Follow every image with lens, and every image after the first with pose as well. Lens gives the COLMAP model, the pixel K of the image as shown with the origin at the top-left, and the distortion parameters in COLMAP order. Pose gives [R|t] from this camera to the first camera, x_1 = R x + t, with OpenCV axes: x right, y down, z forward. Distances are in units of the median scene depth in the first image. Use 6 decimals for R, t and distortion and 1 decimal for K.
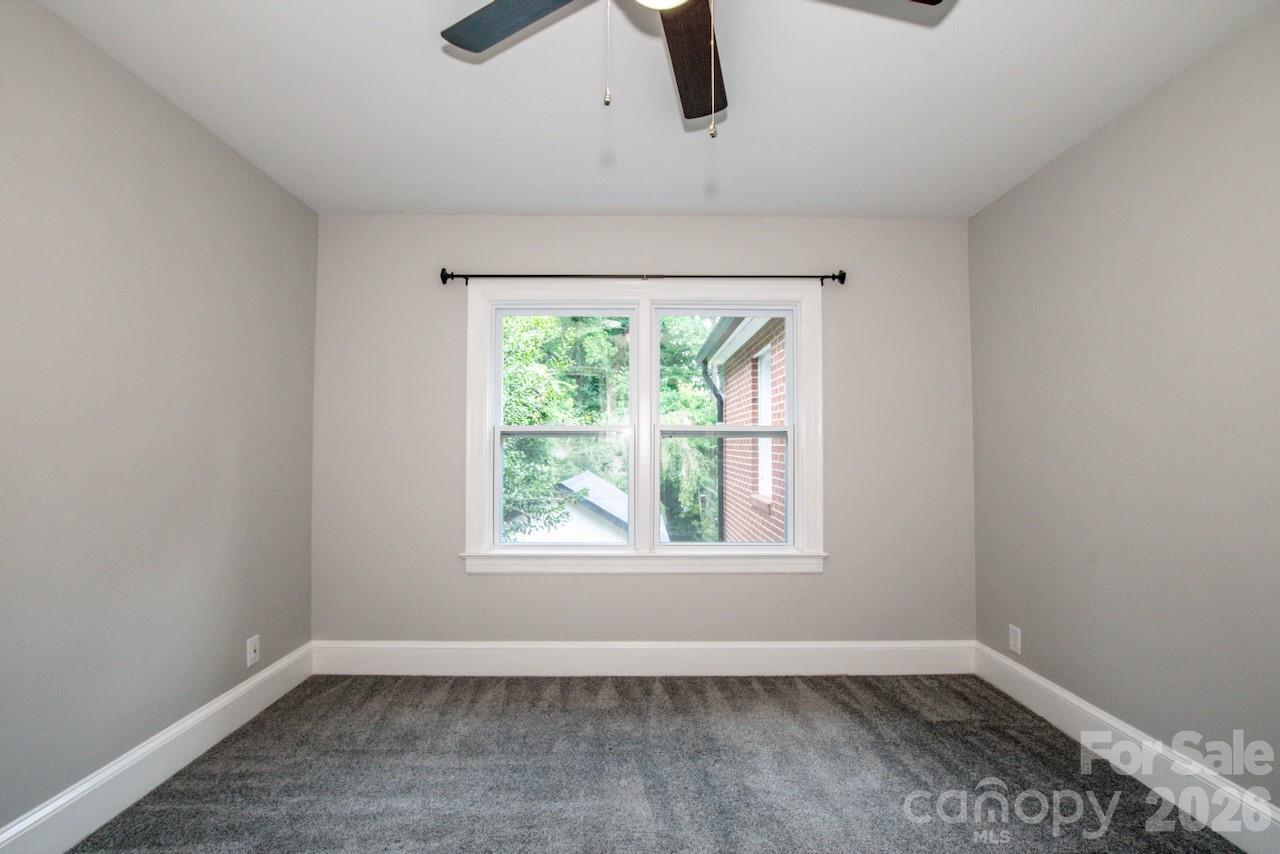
lens RADIAL K [[570.3, 0, 635.8], [0, 570.3, 431.5], [0, 0, 1]] dist [-0.030663, 0.005602]
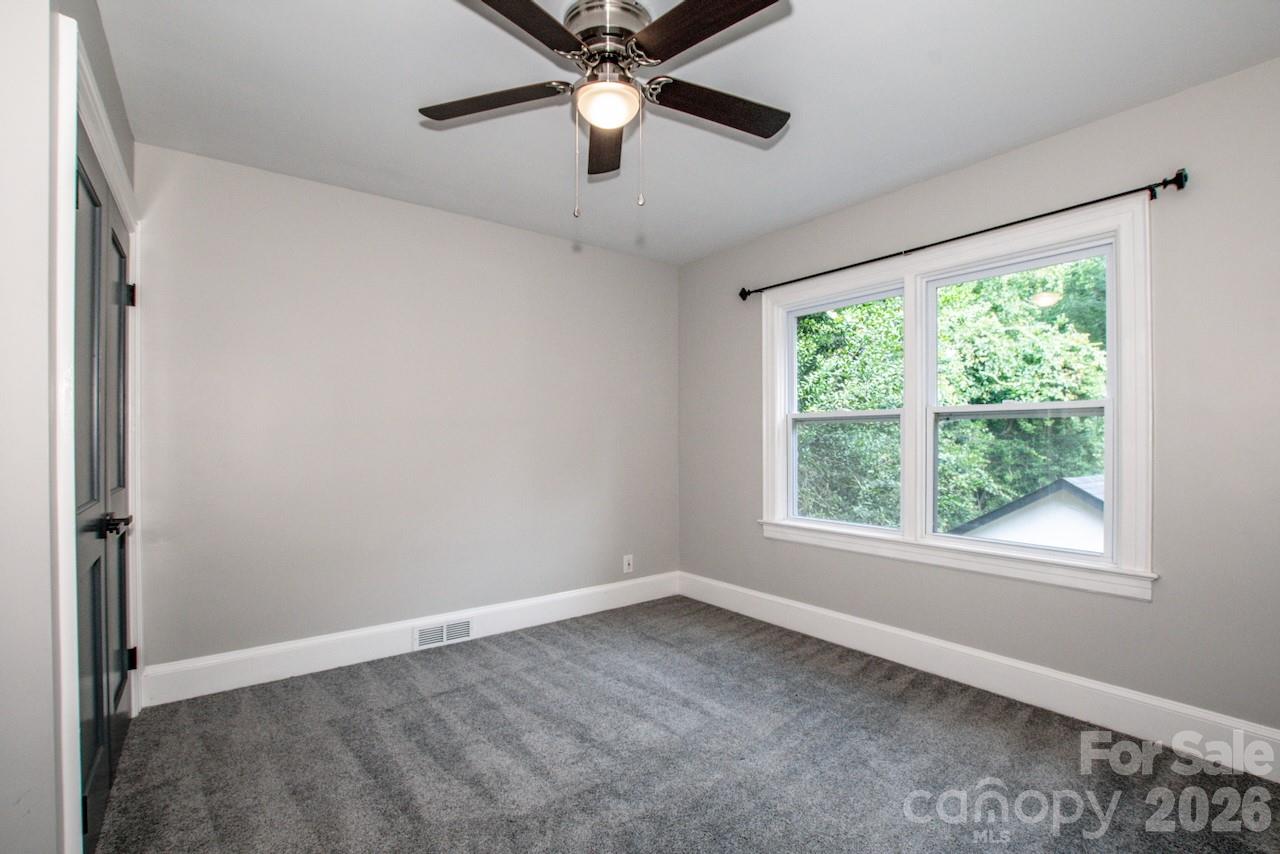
lens RADIAL K [[570.3, 0, 620.5], [0, 570.3, 438.1], [0, 0, 1]] dist [-0.030663, 0.005602]
pose [[0.592159, -0.004478, -0.805809, 0.513728], [0.025613, 0.999584, 0.013268, 0.016354], [0.805414, -0.028496, 0.592027, 0.045042]]
